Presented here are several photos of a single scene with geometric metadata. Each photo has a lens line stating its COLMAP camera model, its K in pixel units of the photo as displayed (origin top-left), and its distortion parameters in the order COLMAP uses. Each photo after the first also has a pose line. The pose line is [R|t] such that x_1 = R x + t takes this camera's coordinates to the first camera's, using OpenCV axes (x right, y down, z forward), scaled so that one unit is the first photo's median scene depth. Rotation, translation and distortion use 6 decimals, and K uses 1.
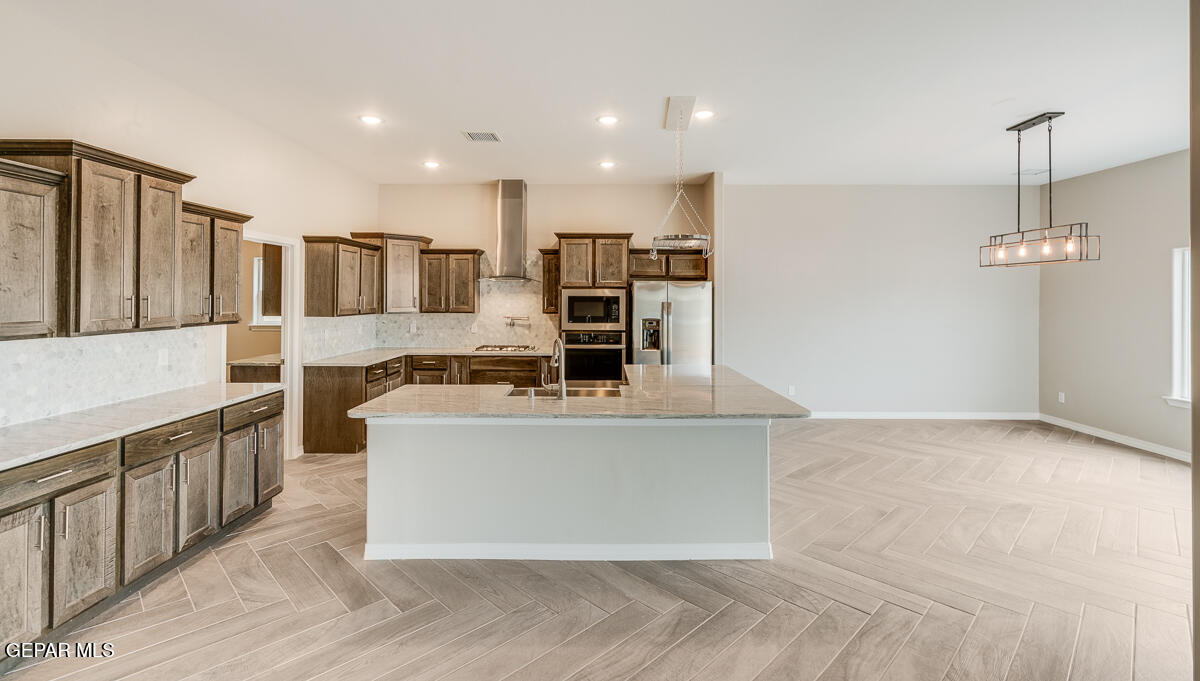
lens RADIAL K [[540.3, 0, 600.6], [0, 540.3, 294.0], [0, 0, 1]] dist [-0.001851, 0.000467]
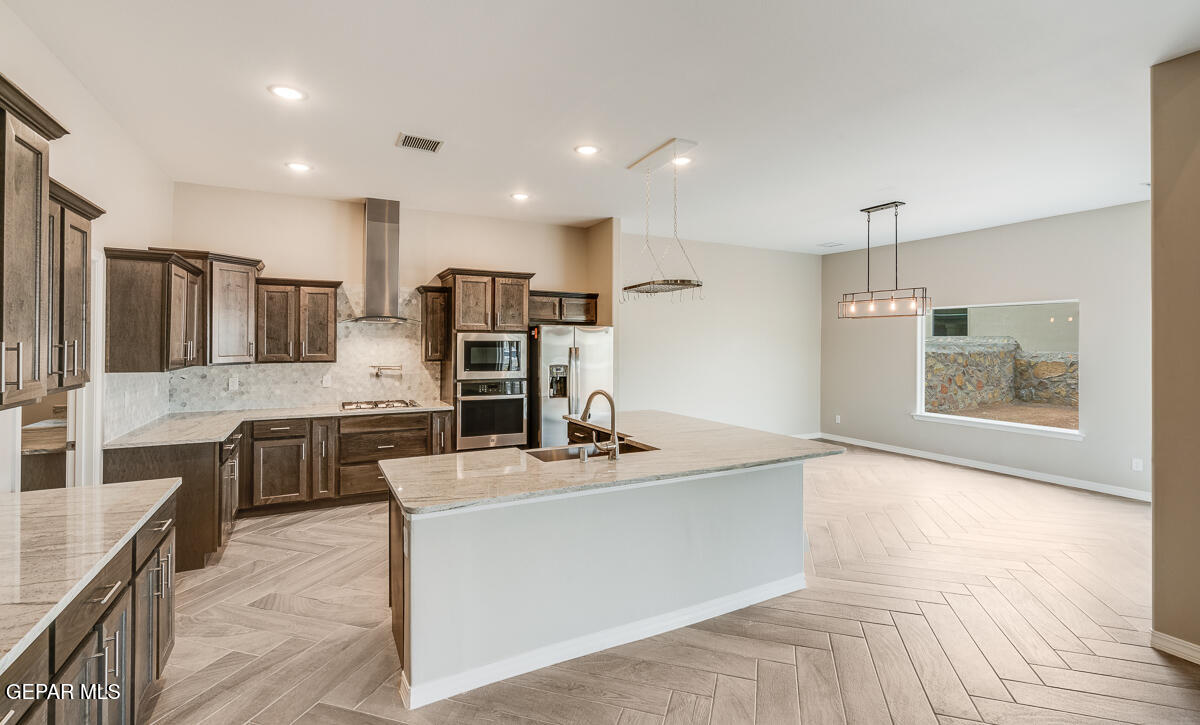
lens RADIAL K [[540.5, 0, 601.3], [0, 540.5, 338.6], [0, 0, 1]] dist [-0.000760, 0.000072]
pose [[0.880691, 0.003521, 0.473679, -0.279271], [-0.004318, 0.999991, 0.000595, -0.001627], [-0.473672, -0.002569, 0.880698, 0.124386]]
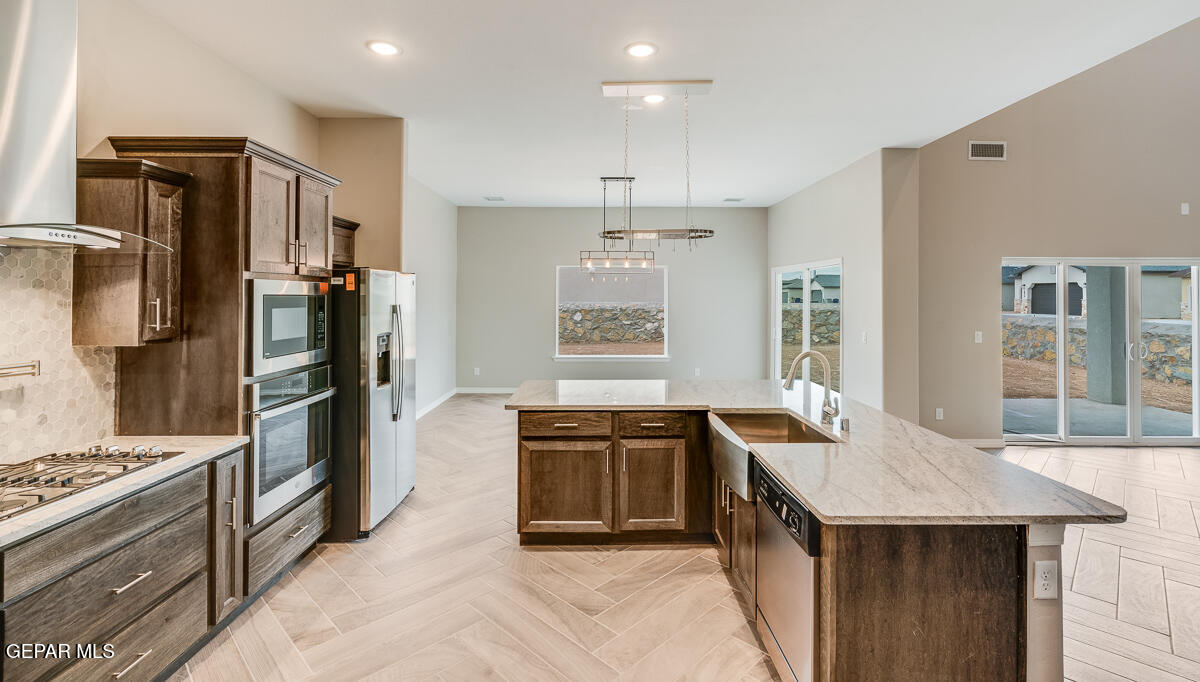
lens RADIAL K [[540.3, 0, 600.6], [0, 540.3, 294.5], [0, 0, 1]] dist [-0.001851, 0.000467]
pose [[-0.011832, -0.001066, 0.999929, -0.483407], [-0.008721, 0.999962, 0.000963, 0.000187], [-0.999892, -0.008709, -0.011841, 0.740106]]
